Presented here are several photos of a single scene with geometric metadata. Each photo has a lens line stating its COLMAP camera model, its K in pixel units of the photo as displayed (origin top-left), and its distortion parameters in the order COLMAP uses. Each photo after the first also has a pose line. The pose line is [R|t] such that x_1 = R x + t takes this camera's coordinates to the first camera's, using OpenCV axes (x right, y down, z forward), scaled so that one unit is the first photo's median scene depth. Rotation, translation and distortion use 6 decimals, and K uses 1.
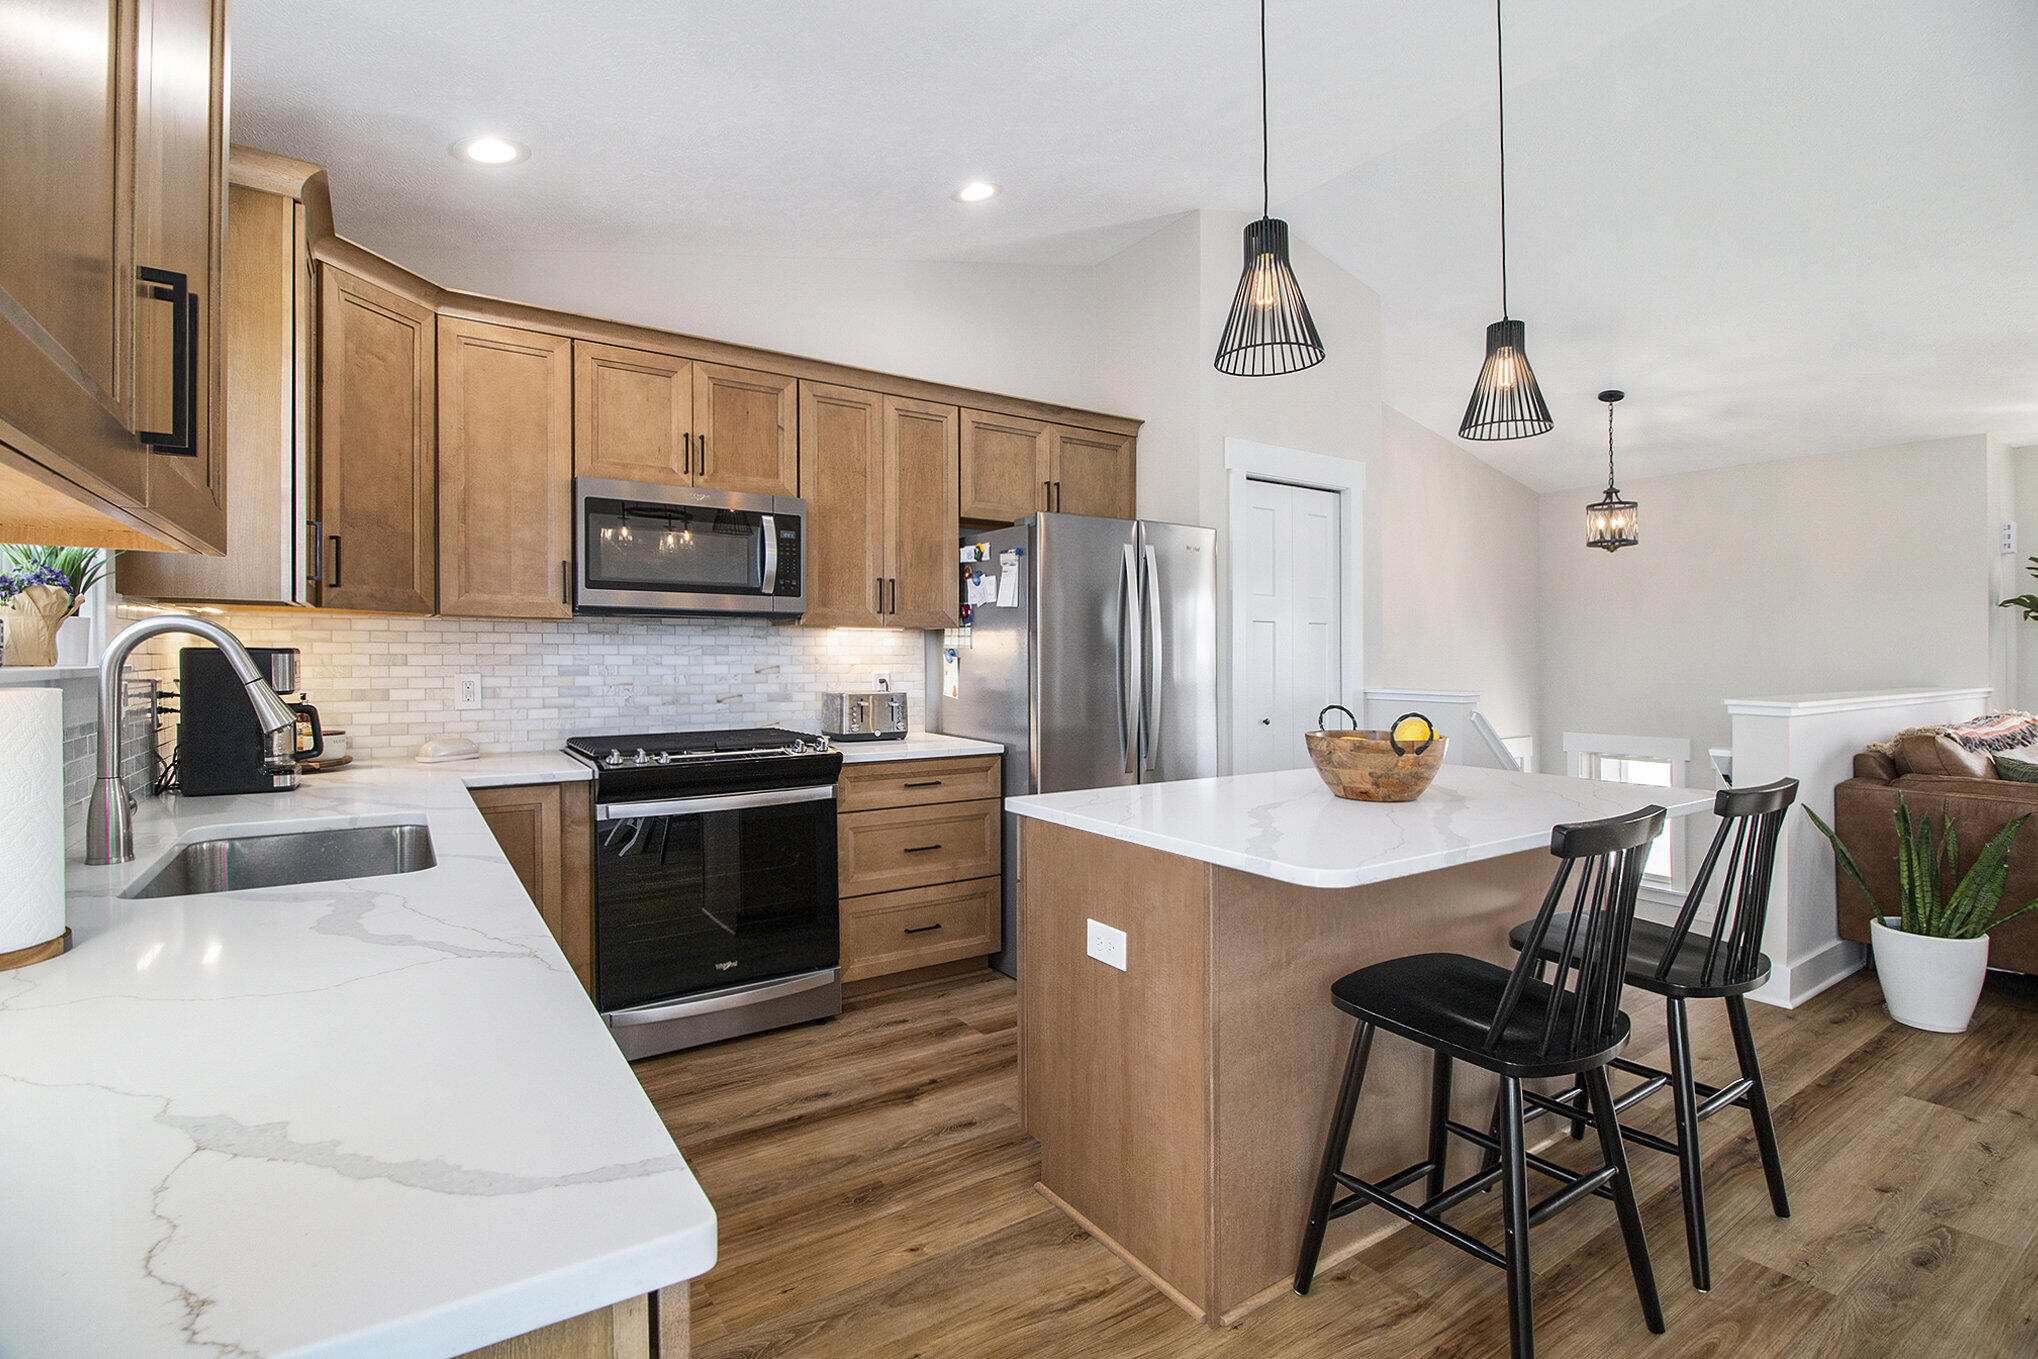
lens RADIAL K [[945.2, 0, 1019.0], [0, 945.2, 679.5], [0, 0, 1]] dist [-0.000572, -0.000181]
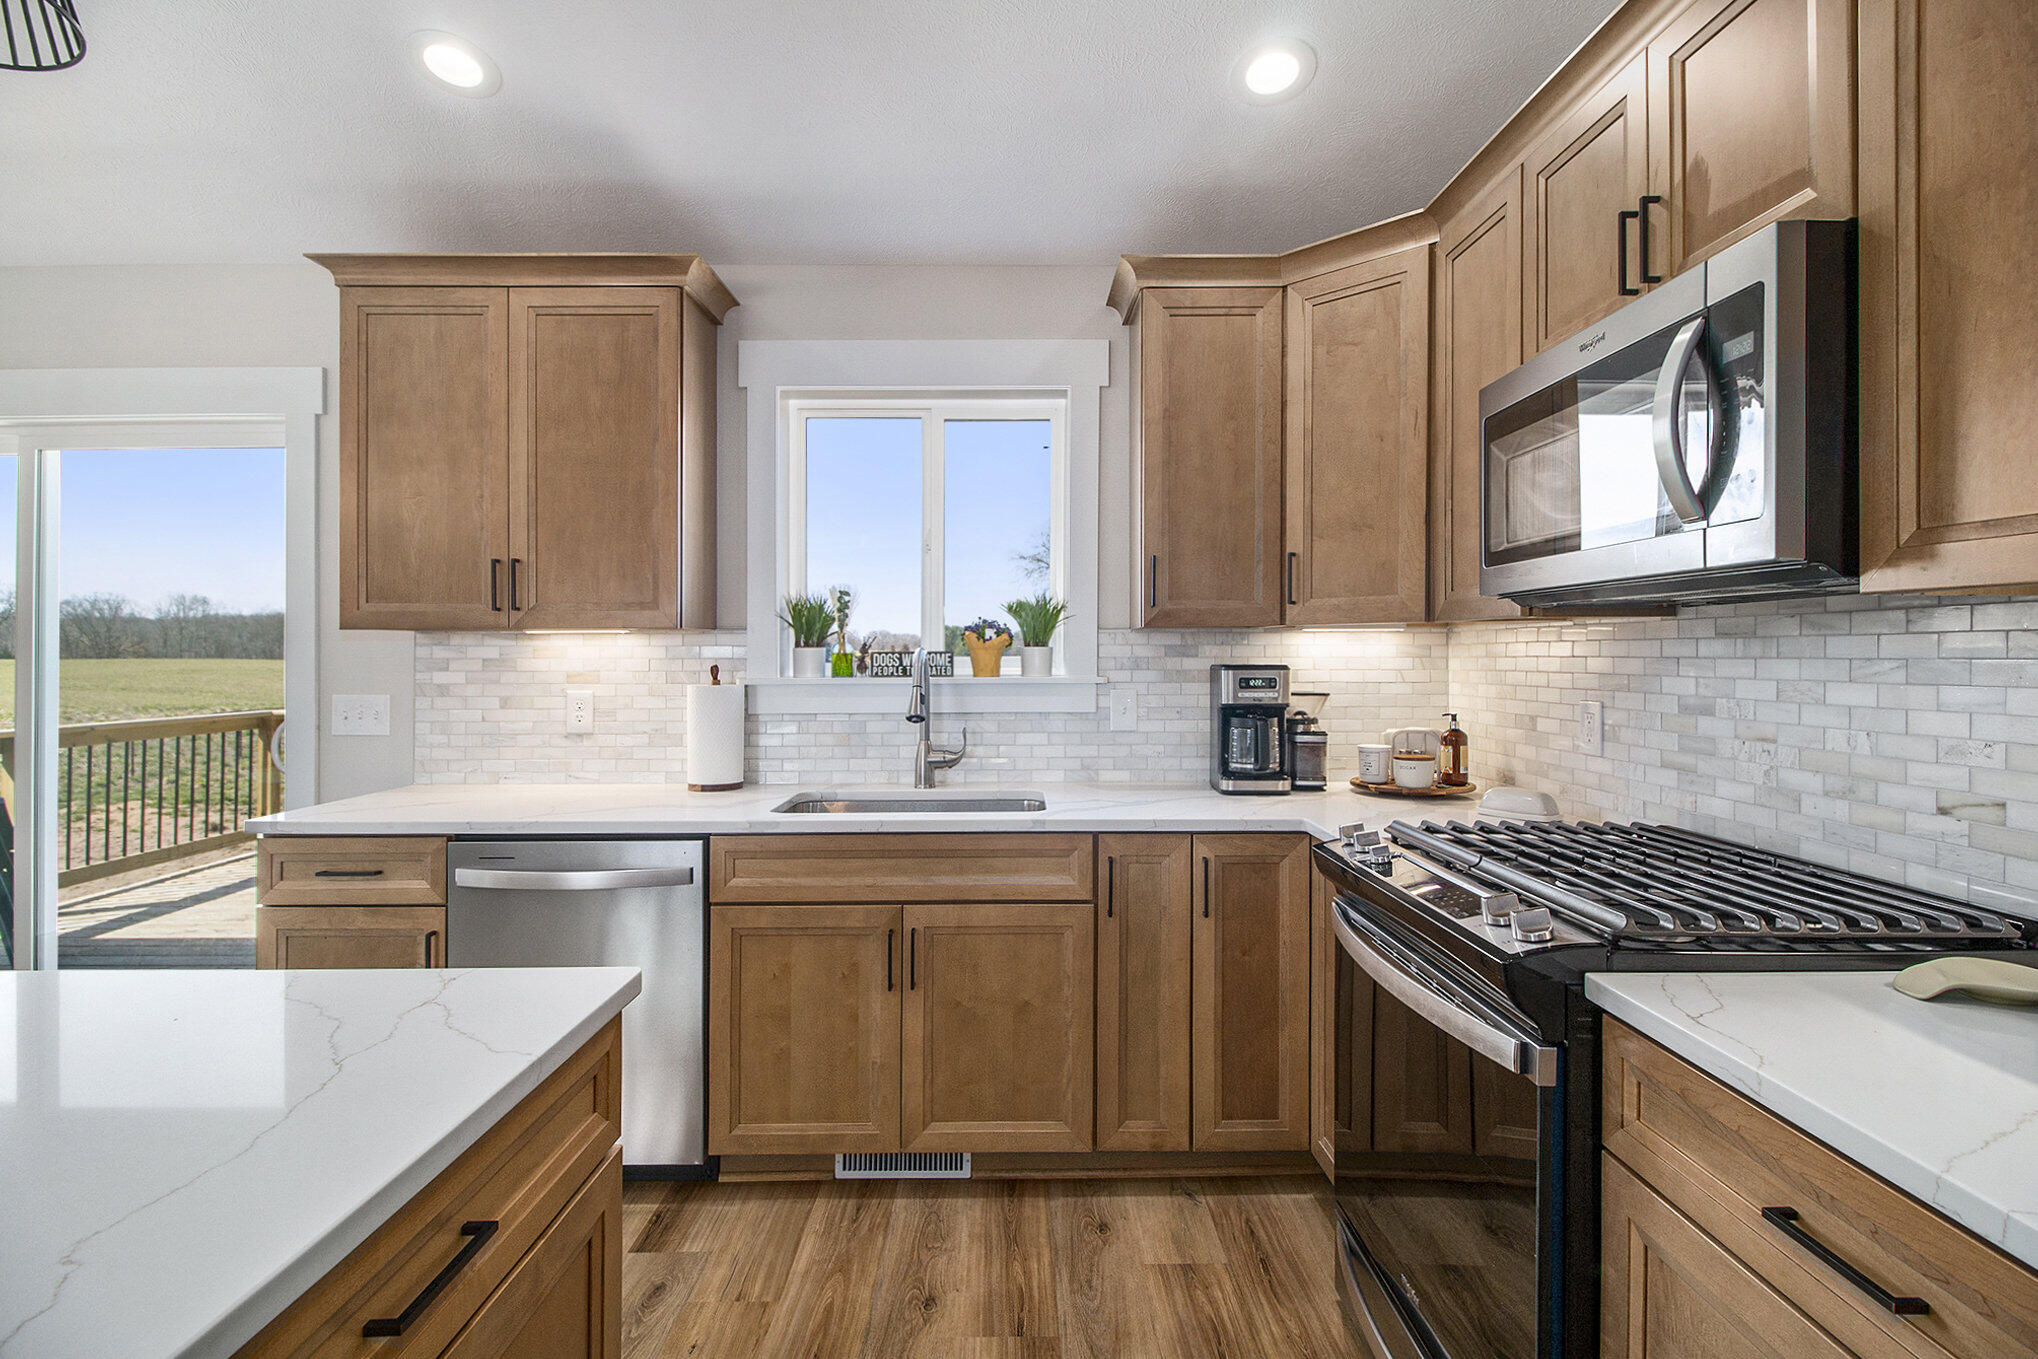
lens RADIAL K [[980.3, 0, 1015.3], [0, 980.3, 661.1], [0, 0, 1]] dist [0.016586, -0.000931]
pose [[-0.556108, 0.007439, -0.831077, 0.215349], [-0.016331, 0.999669, 0.019876, -0.039250], [0.830950, 0.024625, -0.555802, 0.969102]]
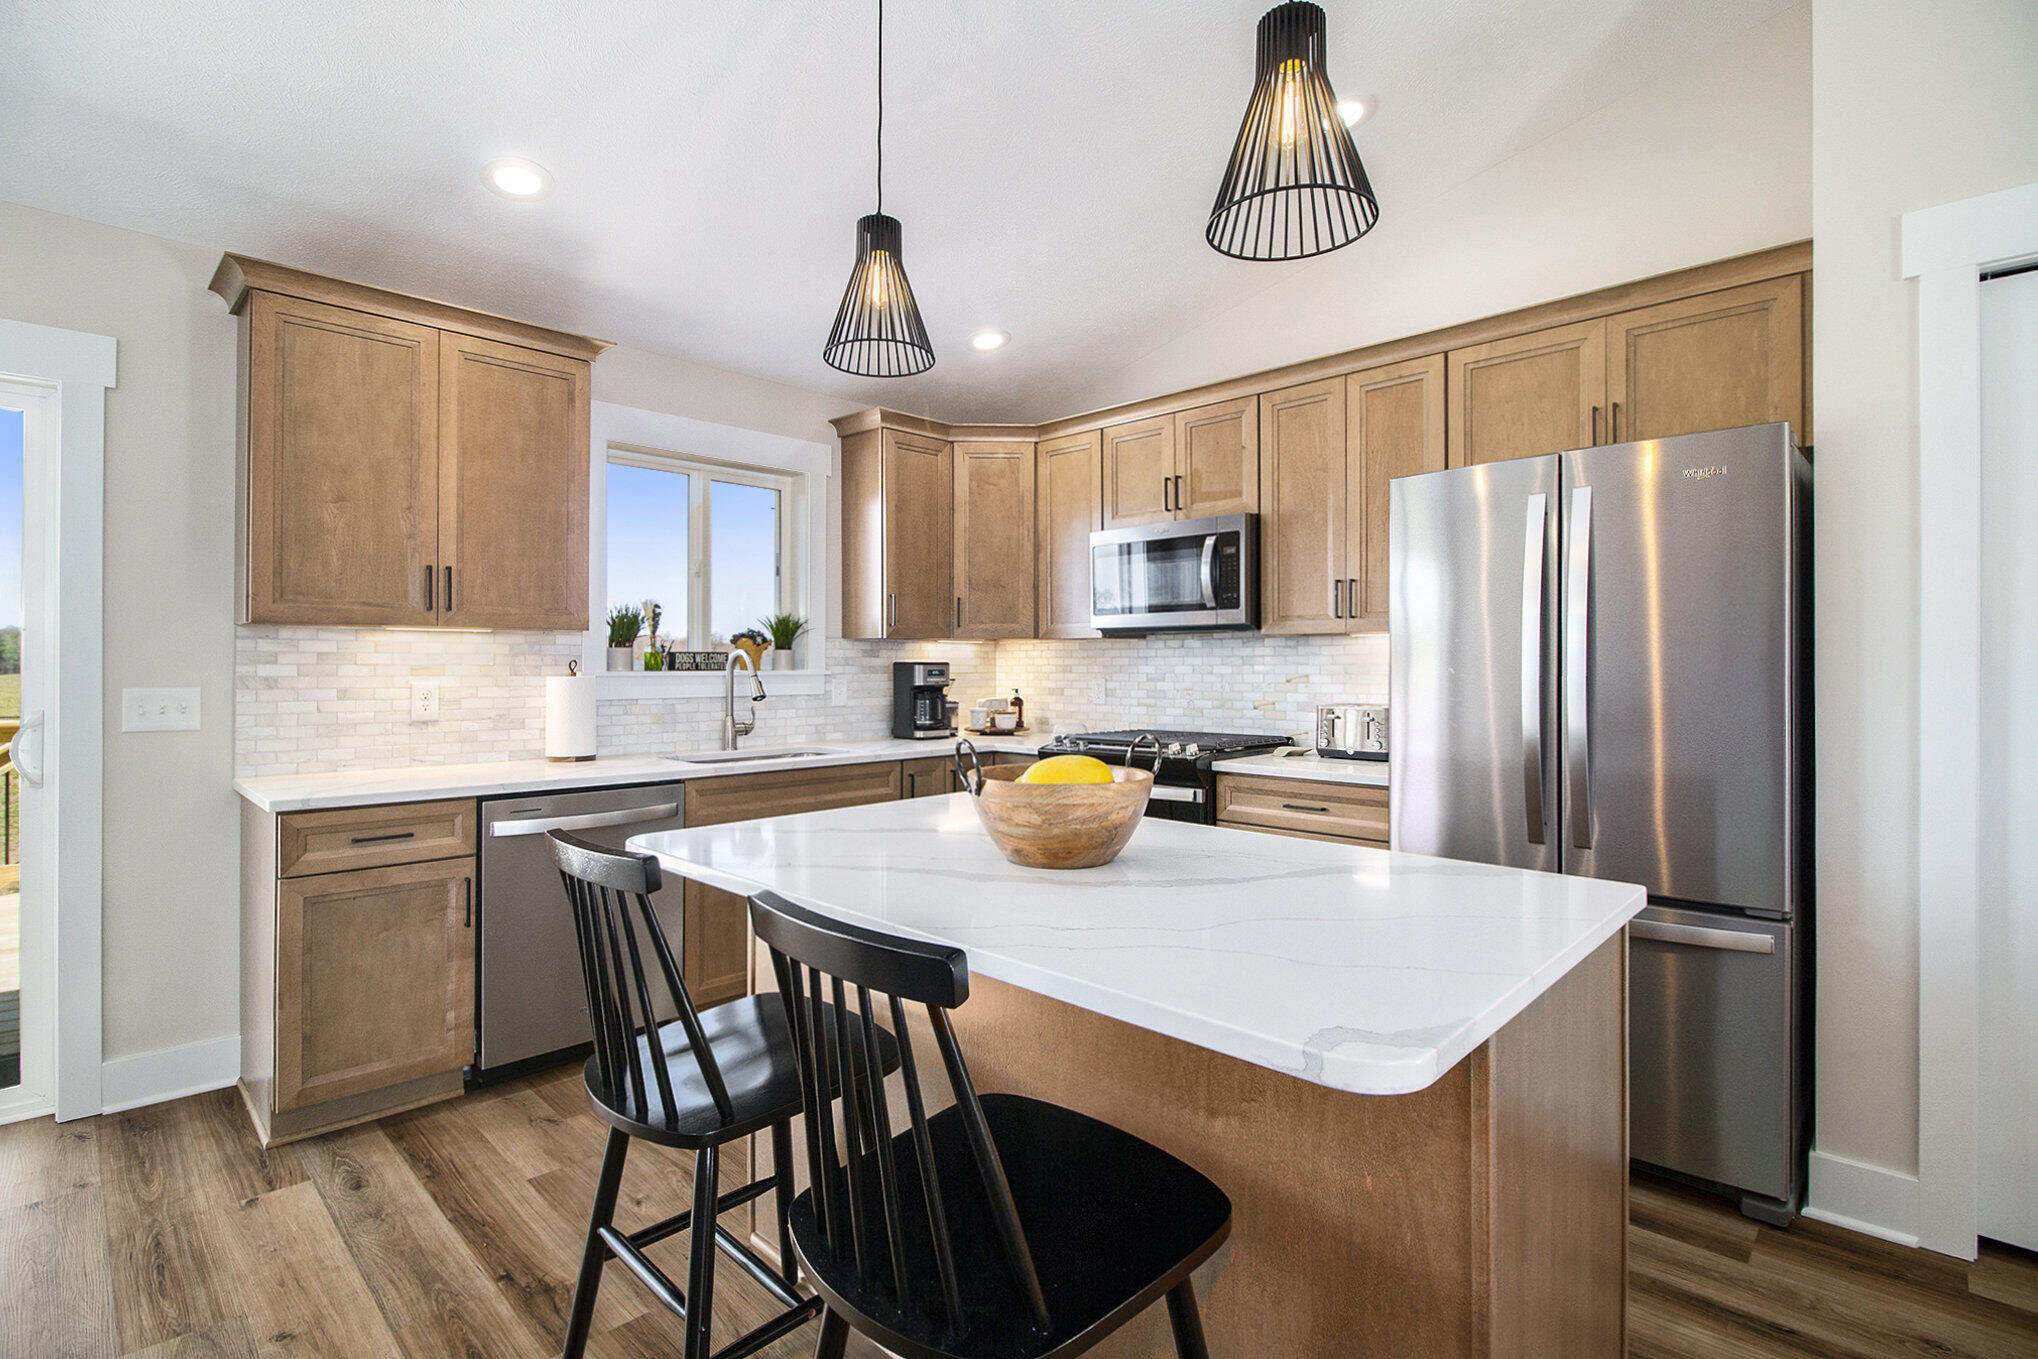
lens RADIAL K [[980.3, 0, 1015.3], [0, 980.3, 661.1], [0, 0, 1]] dist [0.016586, -0.000931]
pose [[0.193822, -0.007219, -0.981010, 0.765795], [-0.021696, 0.999697, -0.011643, -0.011865], [0.980797, 0.023541, 0.193606, 0.548332]]
